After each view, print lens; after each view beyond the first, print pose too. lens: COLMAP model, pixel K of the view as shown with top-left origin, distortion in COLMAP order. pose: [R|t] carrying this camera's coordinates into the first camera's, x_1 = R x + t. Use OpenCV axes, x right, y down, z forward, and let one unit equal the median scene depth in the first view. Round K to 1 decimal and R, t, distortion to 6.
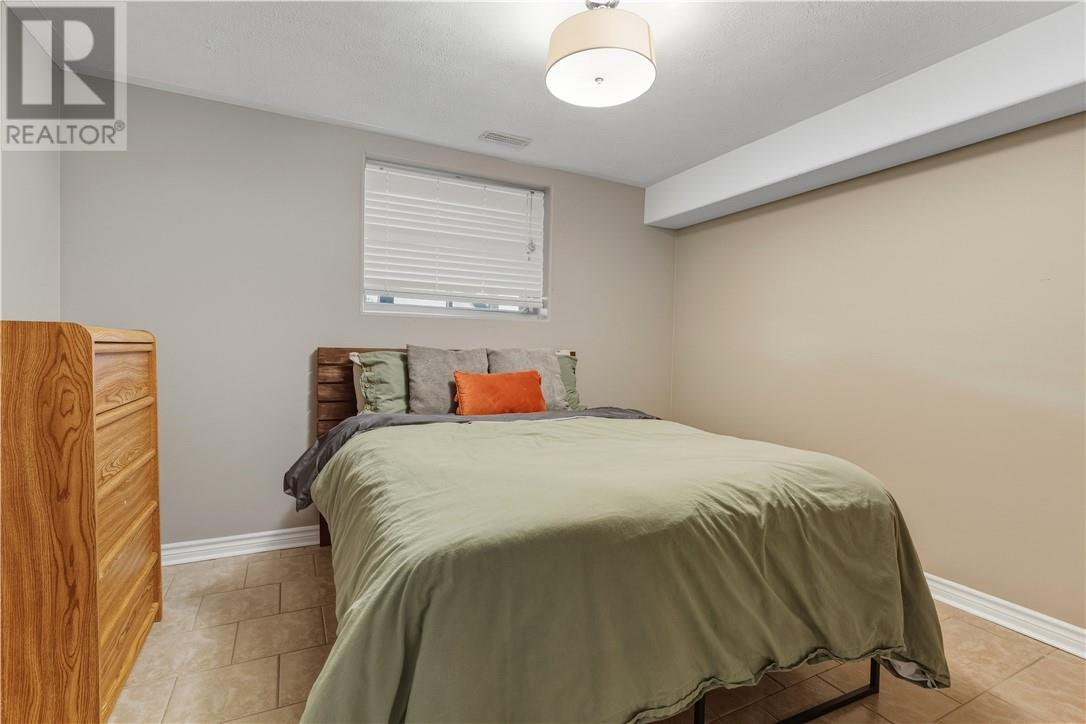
lens RADIAL K [[497.3, 0, 543.6], [0, 497.3, 366.5], [0, 0, 1]] dist [-0.002900, 0.000147]
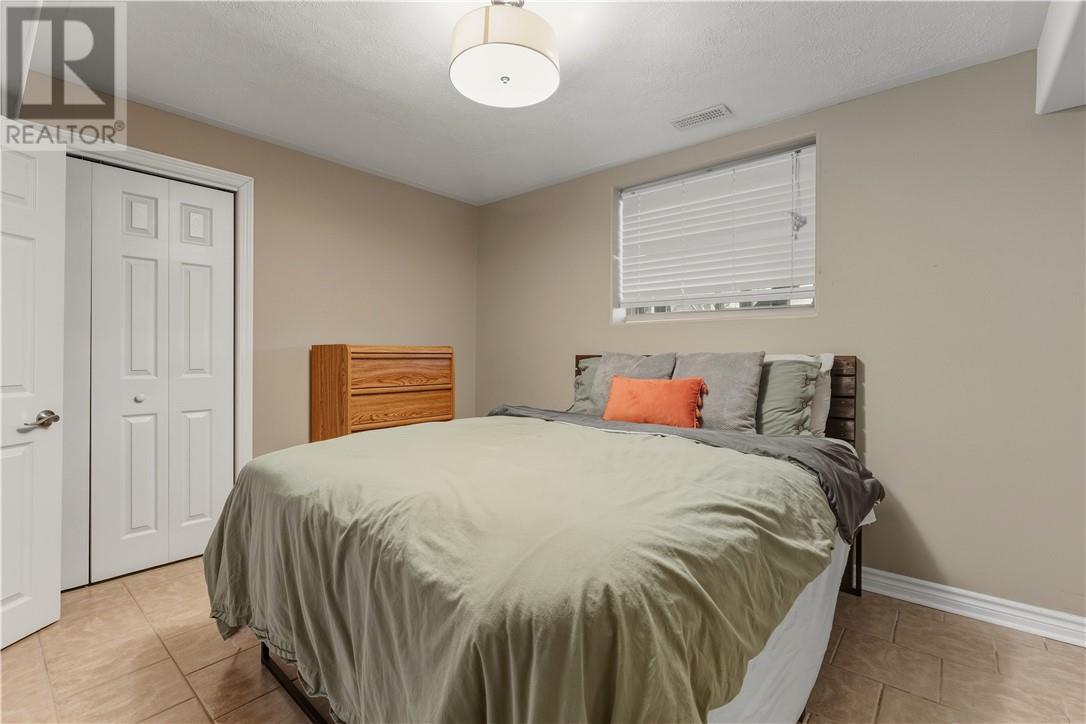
lens RADIAL K [[488.9, 0, 541.6], [0, 488.9, 352.3], [0, 0, 1]] dist [-0.003869, 0.000294]
pose [[0.390583, -0.019187, -0.920368, 0.616826], [-0.027436, 0.999096, -0.032472, -0.002754], [0.920159, 0.037934, 0.389703, 0.421408]]
